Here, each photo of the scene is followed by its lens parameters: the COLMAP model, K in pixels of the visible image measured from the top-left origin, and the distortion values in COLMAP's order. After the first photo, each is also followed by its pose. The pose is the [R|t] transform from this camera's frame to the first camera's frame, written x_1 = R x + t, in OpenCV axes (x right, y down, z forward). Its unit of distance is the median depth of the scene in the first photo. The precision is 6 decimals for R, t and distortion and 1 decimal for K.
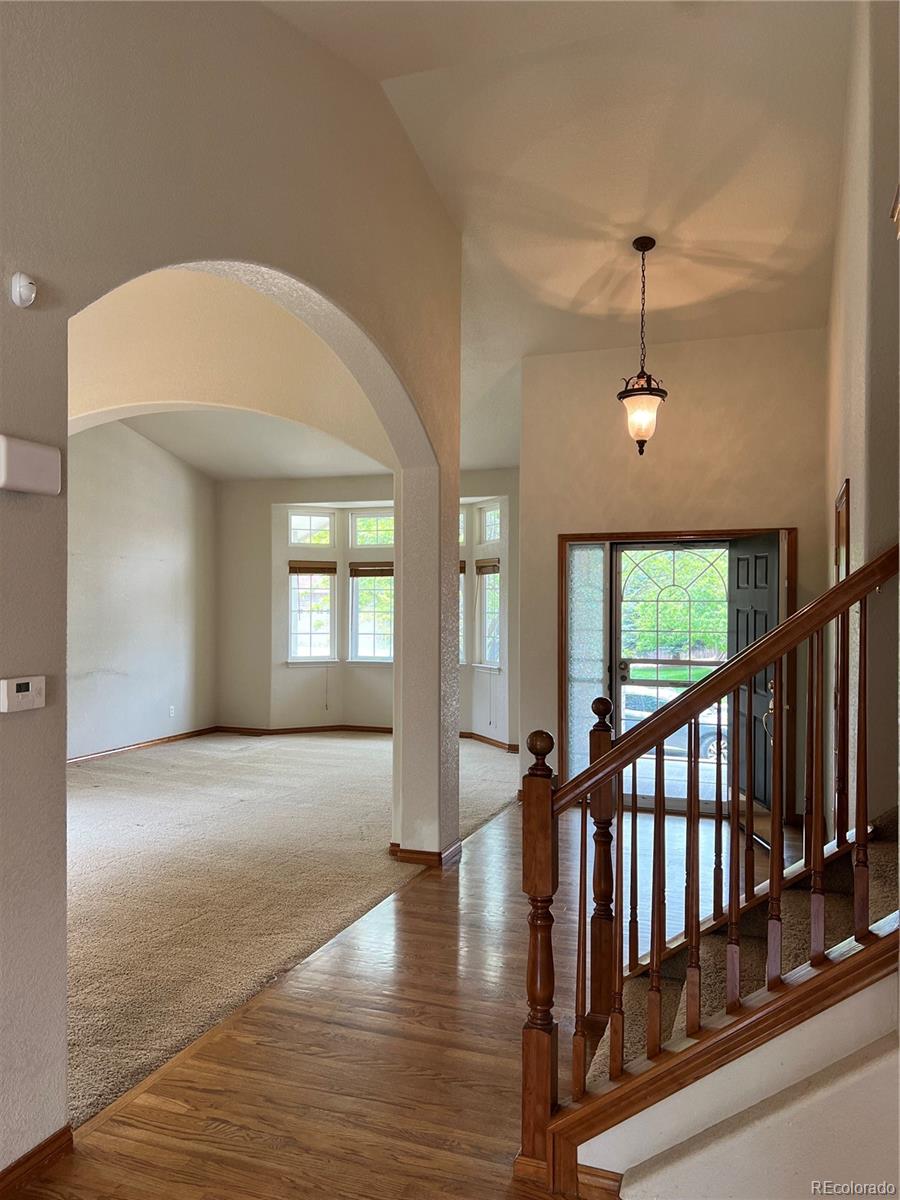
lens RADIAL K [[906.1, 0, 461.5], [0, 906.1, 597.0], [0, 0, 1]] dist [0.039228, -0.034634]
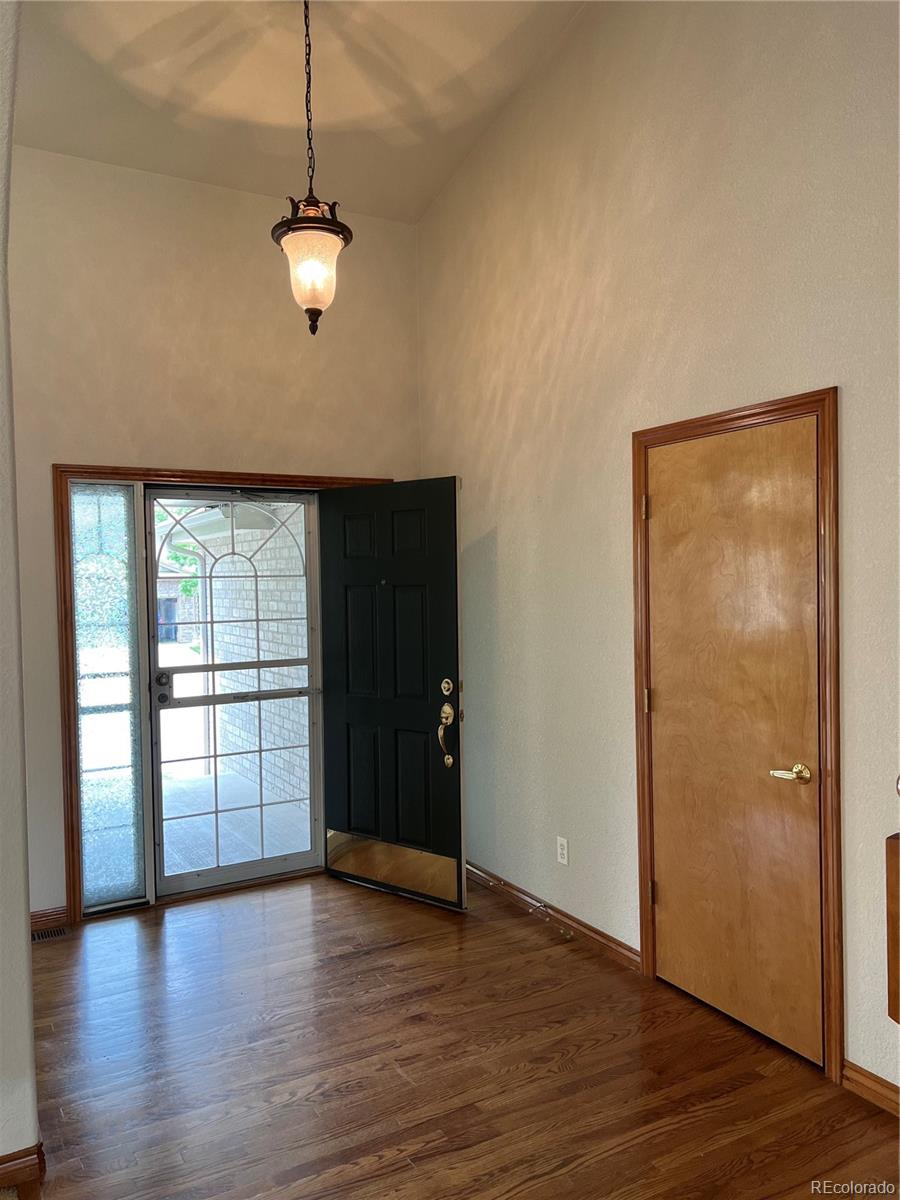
lens RADIAL K [[906.1, 0, 450.4], [0, 906.1, 598.7], [0, 0, 1]] dist [0.039228, -0.034634]
pose [[0.659309, -0.029793, 0.751282, -0.165553], [0.014252, 0.999530, 0.027130, 0.004788], [-0.751737, -0.007180, 0.659424, 0.423387]]
